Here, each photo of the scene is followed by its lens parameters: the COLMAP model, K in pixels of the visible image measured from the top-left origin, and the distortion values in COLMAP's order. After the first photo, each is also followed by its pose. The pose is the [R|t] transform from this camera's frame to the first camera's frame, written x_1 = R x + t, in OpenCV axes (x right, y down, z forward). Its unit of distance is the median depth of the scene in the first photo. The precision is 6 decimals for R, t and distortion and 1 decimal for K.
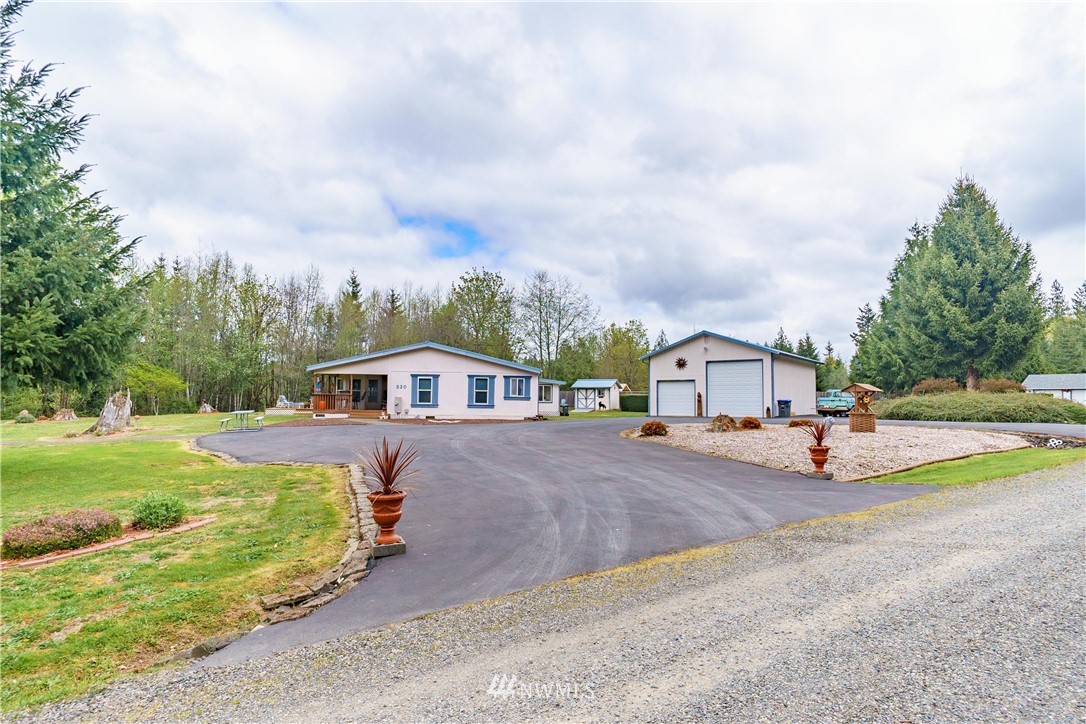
lens RADIAL K [[597.0, 0, 543.0], [0, 597.0, 362.0], [0, 0, 1]] dist [-0.027173, 0.000186]
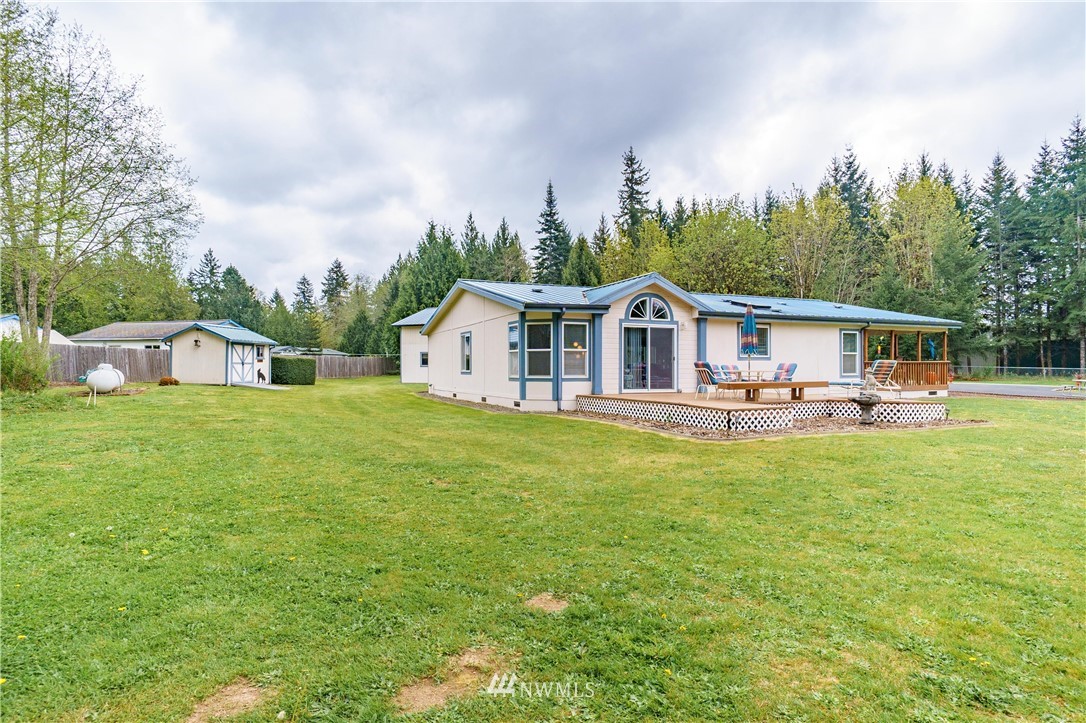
lens RADIAL K [[606.8, 0, 538.4], [0, 606.8, 368.1], [0, 0, 1]] dist [-0.071965, 0.067986]
pose [[-0.294472, -0.007018, 0.955634, -0.684715], [-0.064842, 0.997815, -0.012652, 0.074410], [-0.953458, -0.065691, -0.294284, 1.216275]]
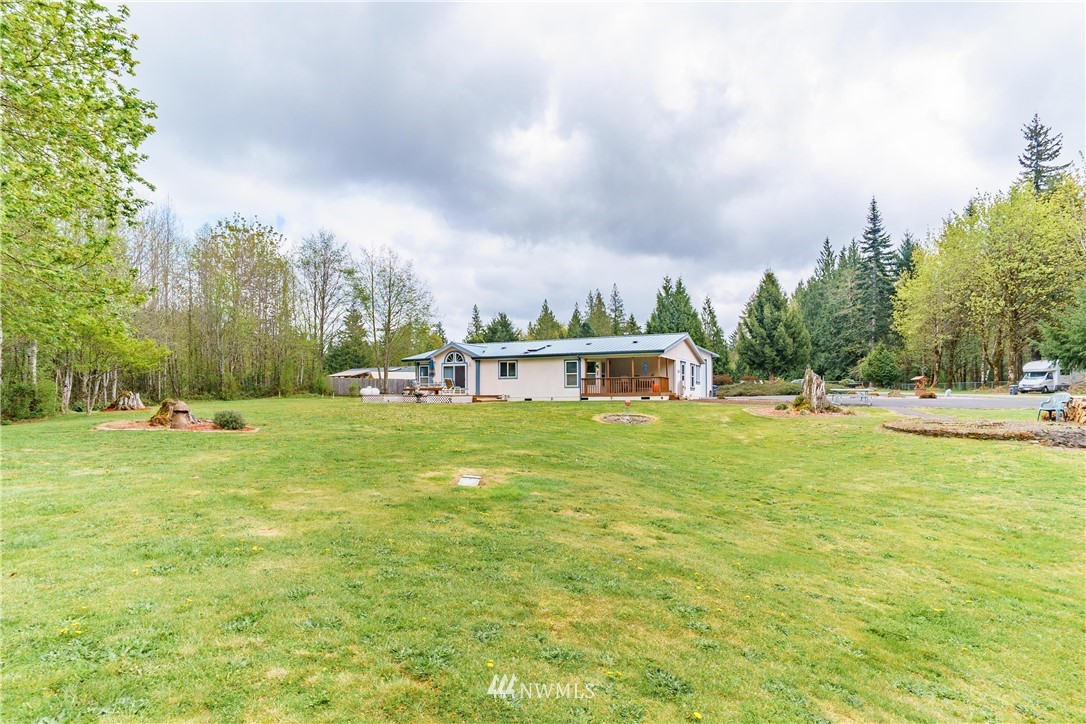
lens RADIAL K [[600.0, 0, 546.0], [0, 600.0, 406.7], [0, 0, 1]] dist [0.001571, 0.001871]
pose [[0.506232, -0.025266, 0.862027, -1.020915], [-0.048928, 0.997119, 0.057959, 0.040338], [-0.861008, -0.071518, 0.503538, 0.468458]]
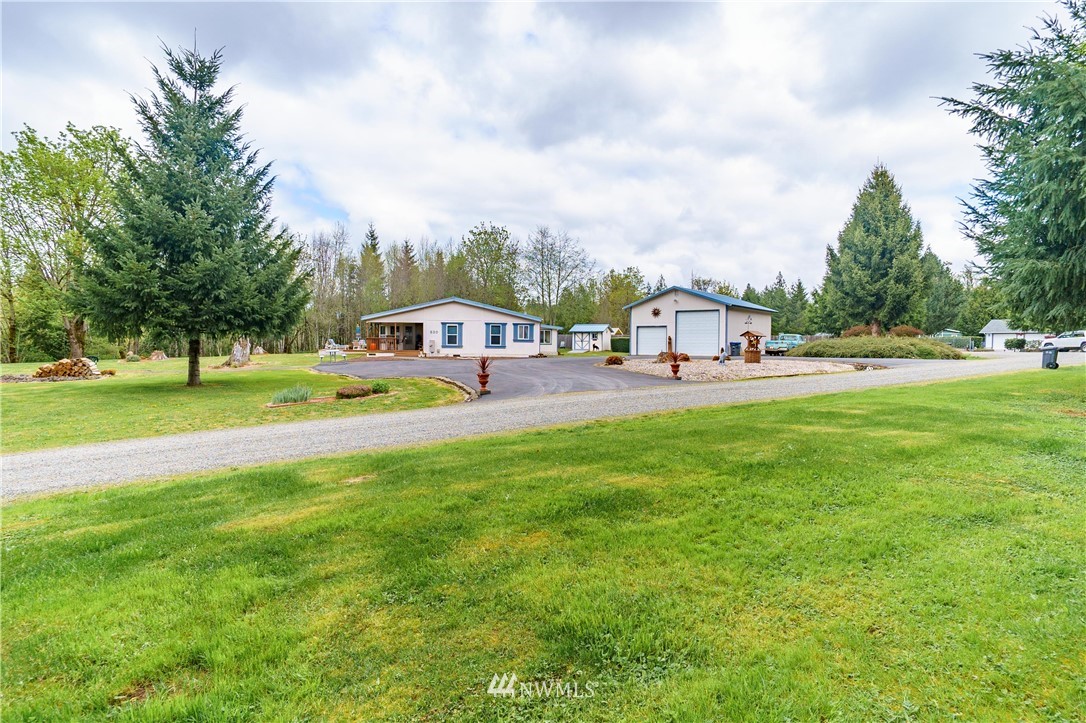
lens RADIAL K [[606.8, 0, 538.4], [0, 606.8, 368.1], [0, 0, 1]] dist [-0.071965, 0.067986]
pose [[0.999907, -0.000605, -0.013640, 0.005164], [0.002032, 0.994488, 0.104833, -0.013515], [0.013501, -0.104851, 0.994396, -0.233888]]
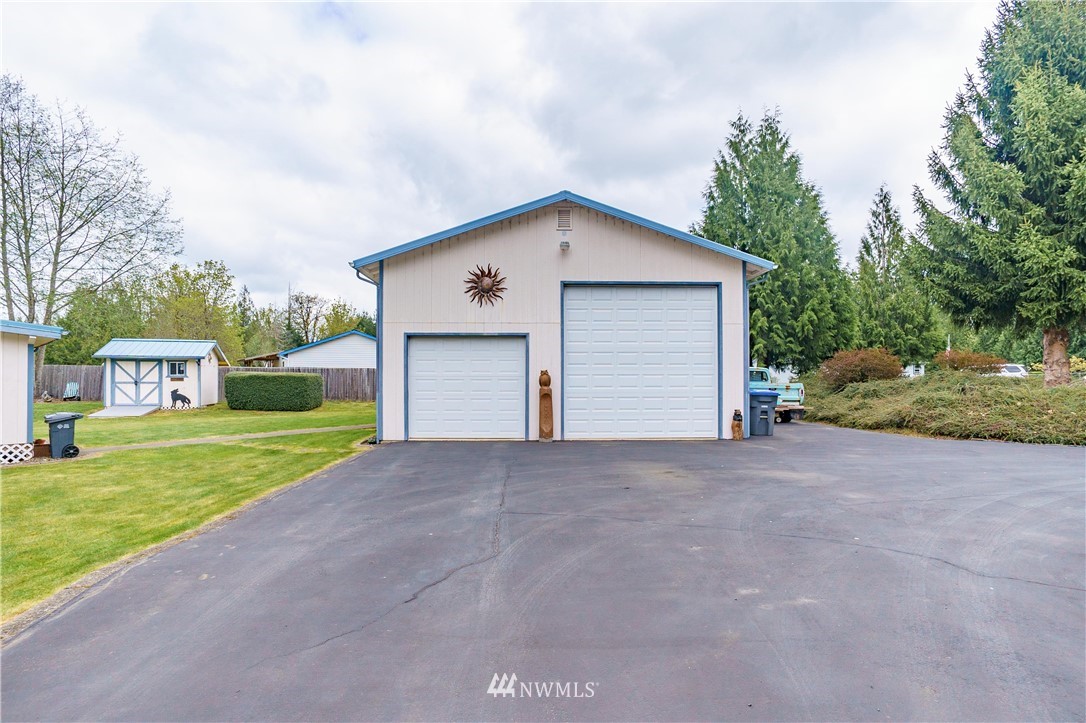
lens RADIAL K [[606.8, 0, 538.4], [0, 606.8, 368.1], [0, 0, 1]] dist [-0.071965, 0.067986]
pose [[0.774487, 0.005093, 0.632569, 0.033472], [-0.036569, 0.998656, 0.036733, 0.032812], [-0.631532, -0.051581, 0.773632, 0.651518]]
